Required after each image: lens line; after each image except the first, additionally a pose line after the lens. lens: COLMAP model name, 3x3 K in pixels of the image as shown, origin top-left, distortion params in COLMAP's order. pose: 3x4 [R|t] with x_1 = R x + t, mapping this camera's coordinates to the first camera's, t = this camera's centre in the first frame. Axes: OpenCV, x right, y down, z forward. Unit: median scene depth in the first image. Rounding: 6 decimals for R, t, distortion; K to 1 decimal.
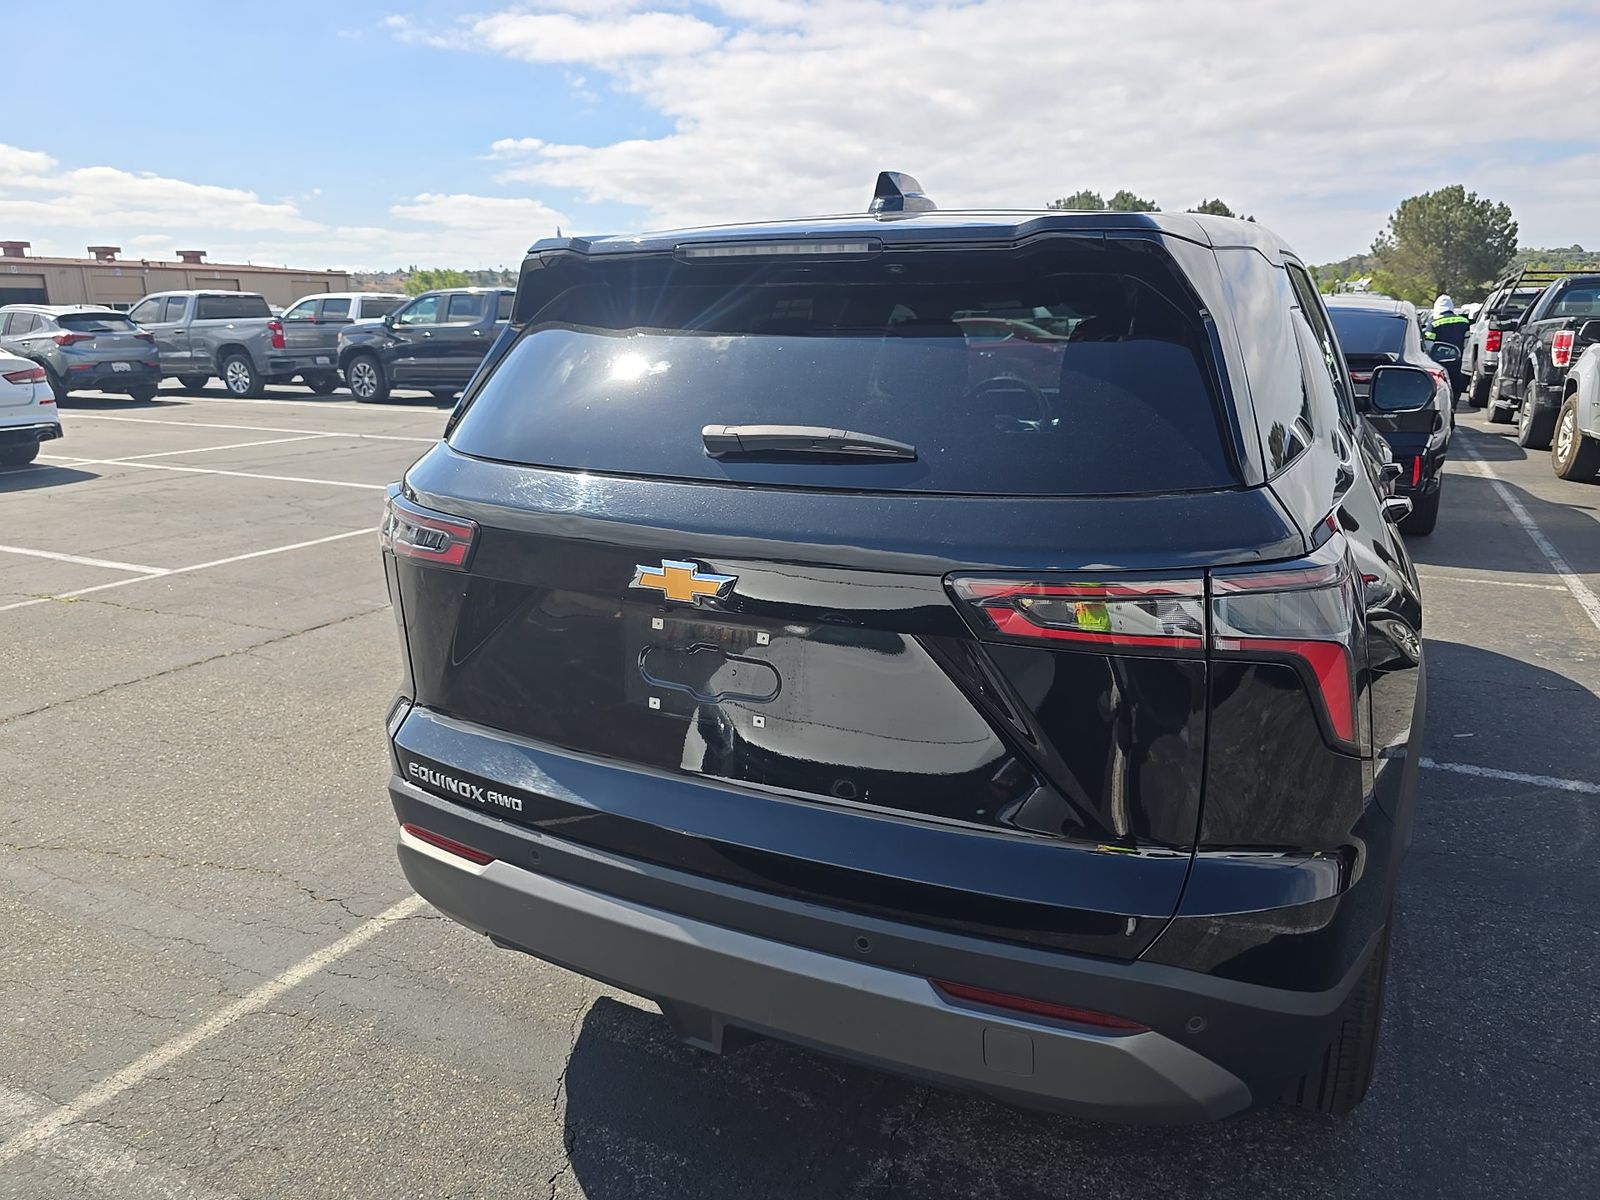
lens RADIAL K [[1070.3, 0, 800.0], [0, 1070.3, 600.0], [0, 0, 1]] dist [0.052740, -0.048627]
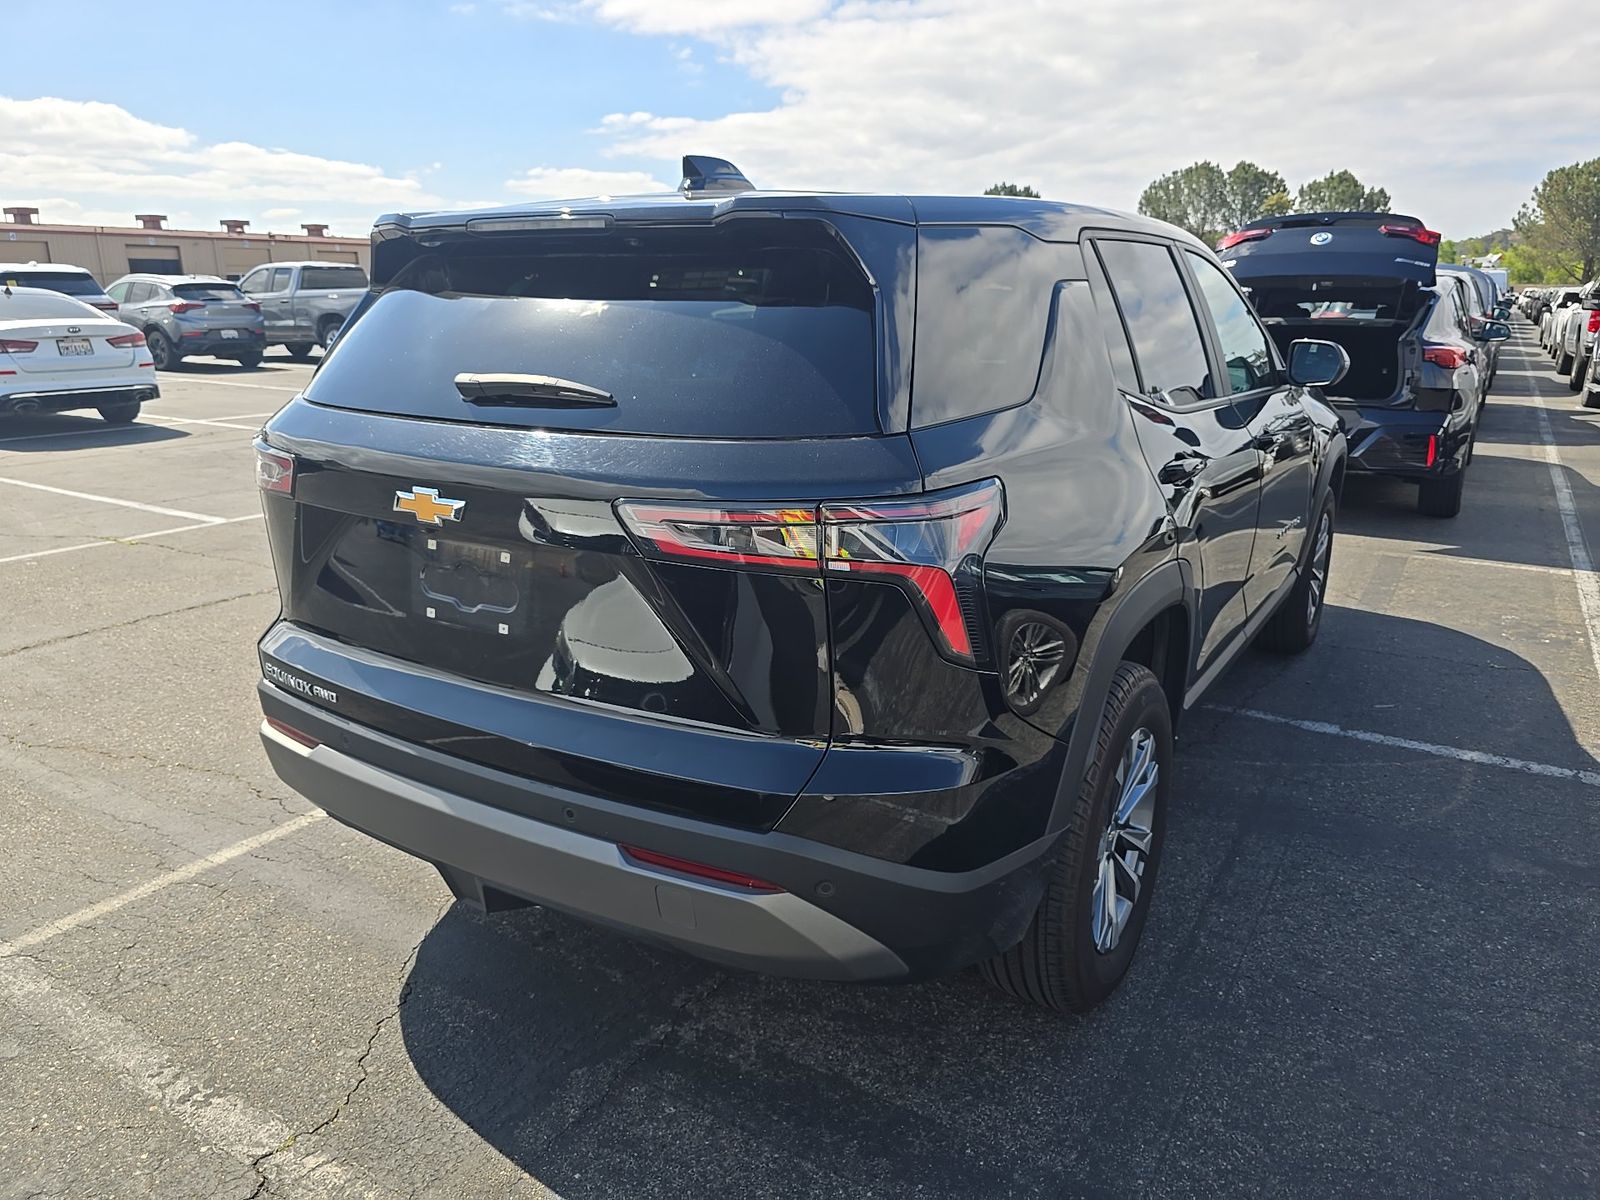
lens RADIAL K [[1070.3, 0, 800.0], [0, 1070.3, 600.0], [0, 0, 1]] dist [0.052740, -0.048627]
pose [[0.995620, 0.031843, -0.087903, 0.114225], [-0.029885, 0.999277, 0.023504, 0.013234], [0.088588, -0.020774, 0.995852, -0.043439]]
